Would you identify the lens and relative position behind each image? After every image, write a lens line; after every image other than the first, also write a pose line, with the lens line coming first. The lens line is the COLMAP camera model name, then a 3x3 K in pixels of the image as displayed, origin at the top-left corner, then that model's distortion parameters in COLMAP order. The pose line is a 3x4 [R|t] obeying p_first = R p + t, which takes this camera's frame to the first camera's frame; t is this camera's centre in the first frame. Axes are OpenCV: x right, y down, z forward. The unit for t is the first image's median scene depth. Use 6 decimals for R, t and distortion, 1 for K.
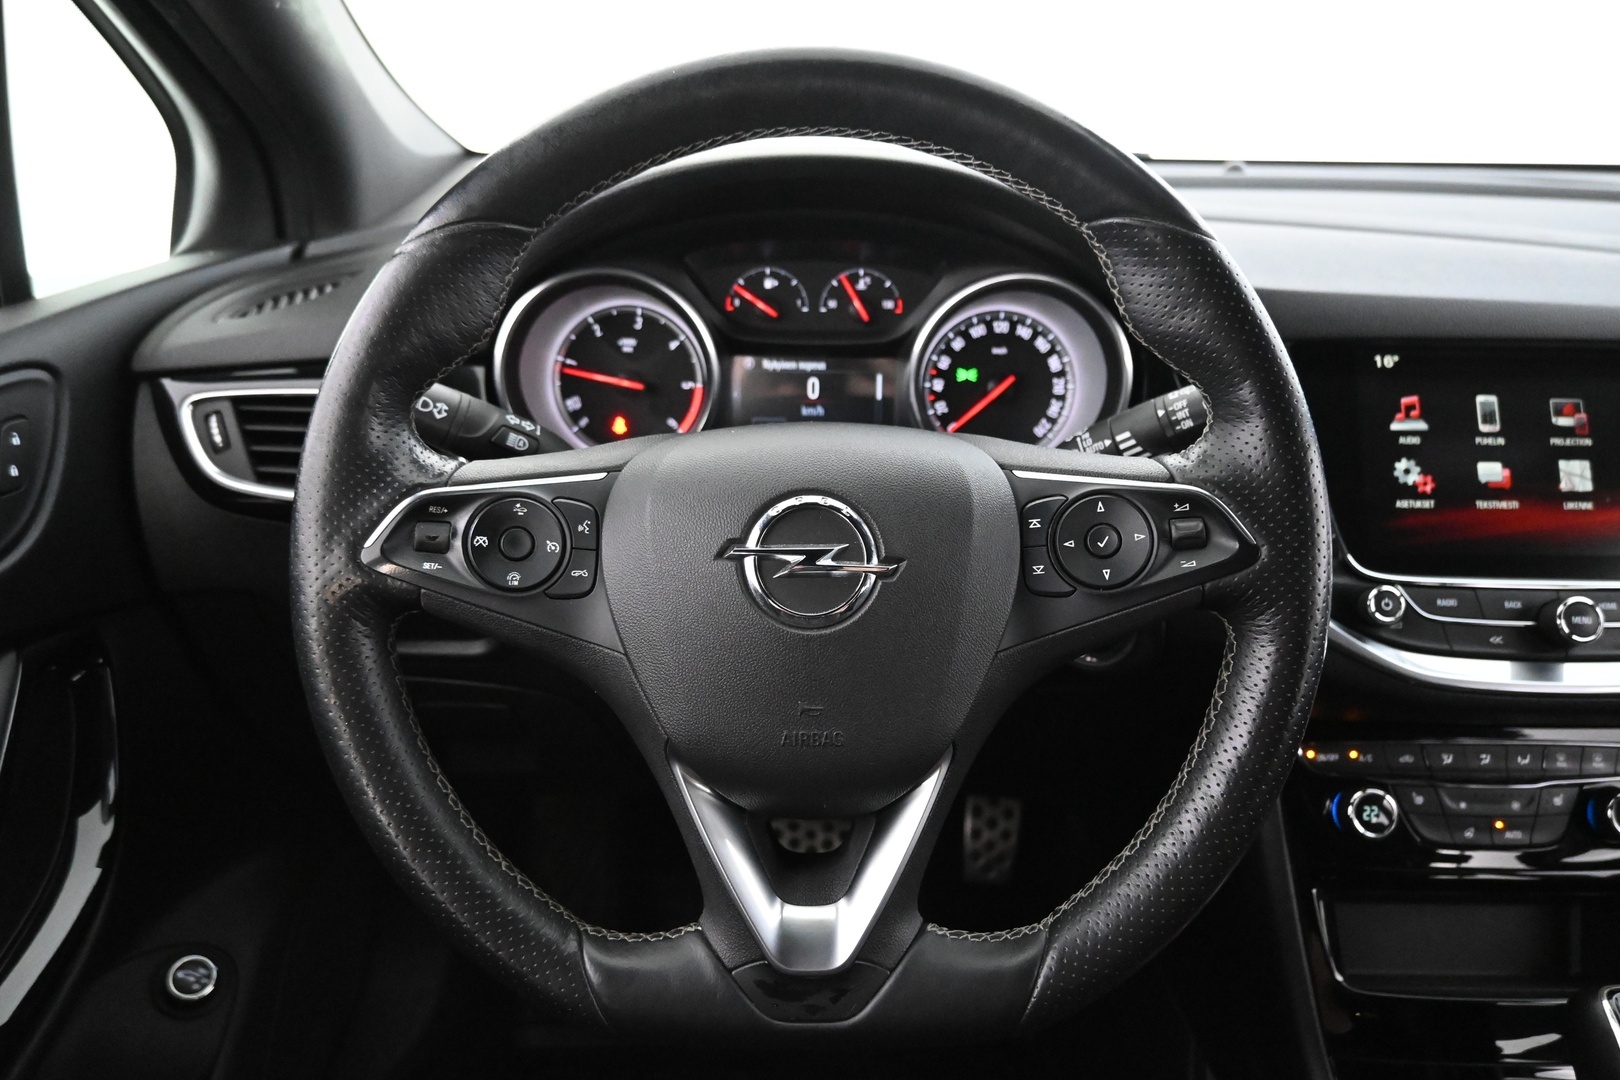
lens RADIAL K [[1160.6, 0, 810.0], [0, 1160.6, 540.0], [0, 0, 1]] dist [-0.001663, -0.001965]
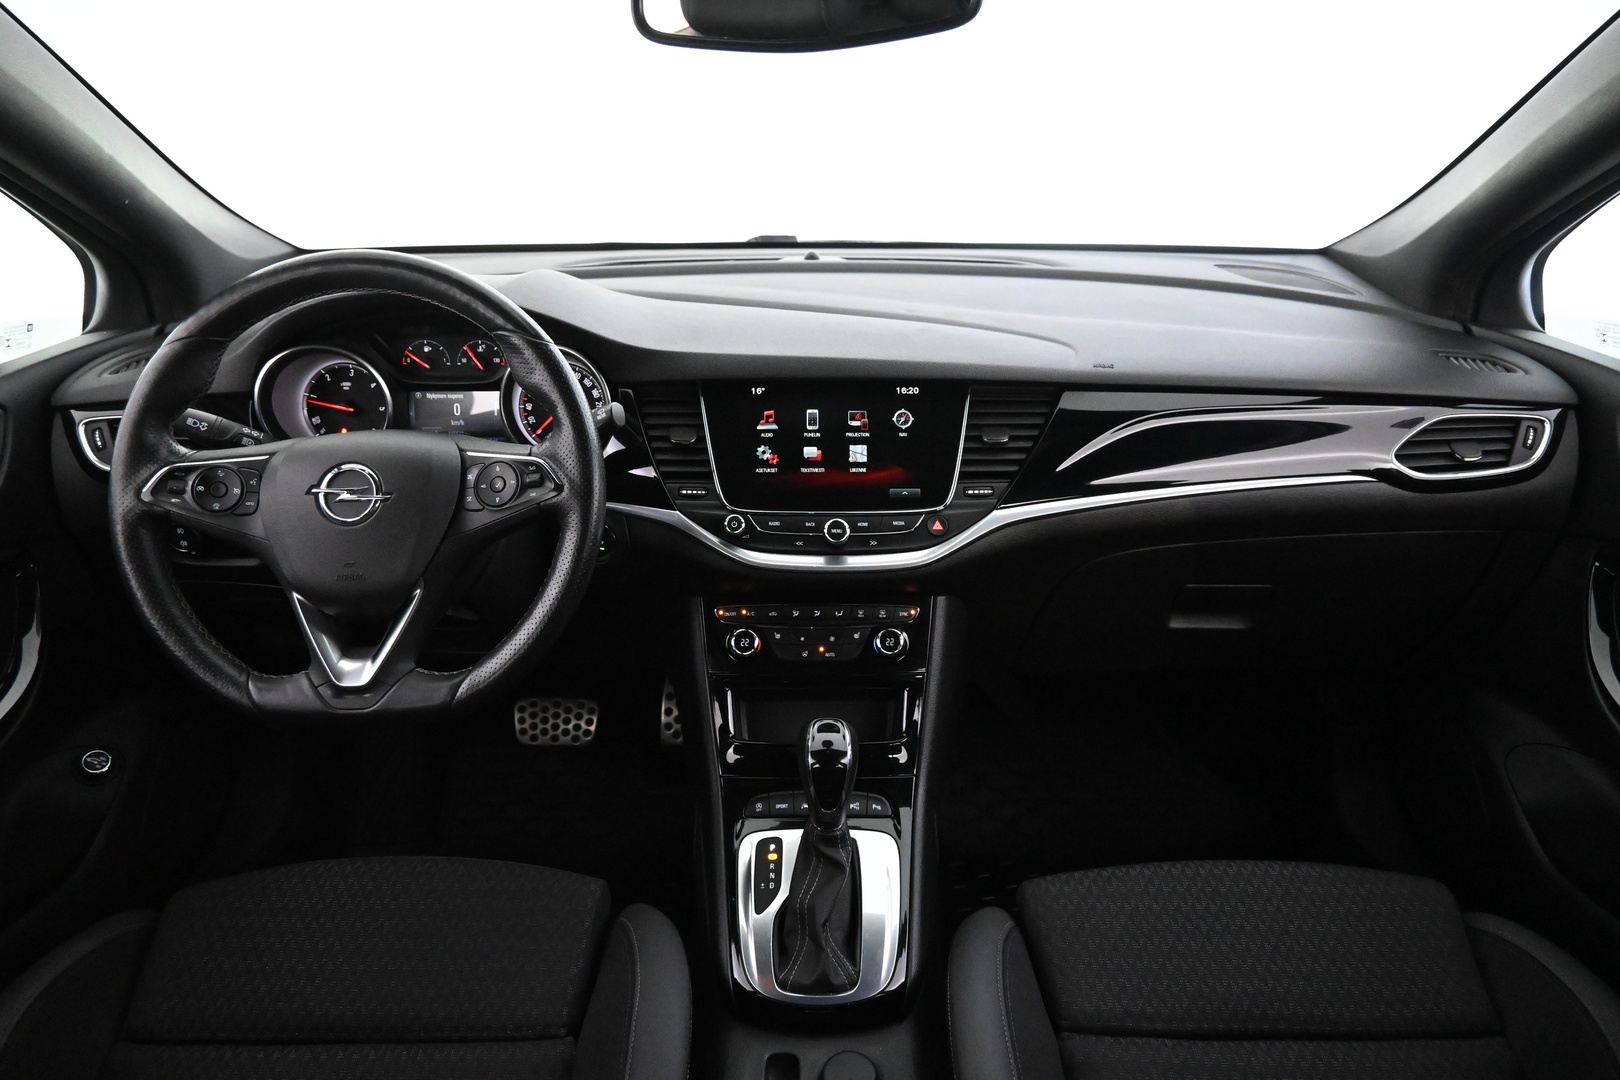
lens RADIAL K [[1125.8, 0, 810.0], [0, 1125.8, 540.0], [0, 0, 1]] dist [0.000111, -0.000084]
pose [[0.999857, -0.014485, 0.008772, 0.567835], [0.014501, 0.999893, -0.001748, 0.080610], [-0.008746, 0.001875, 0.999960, -0.743768]]
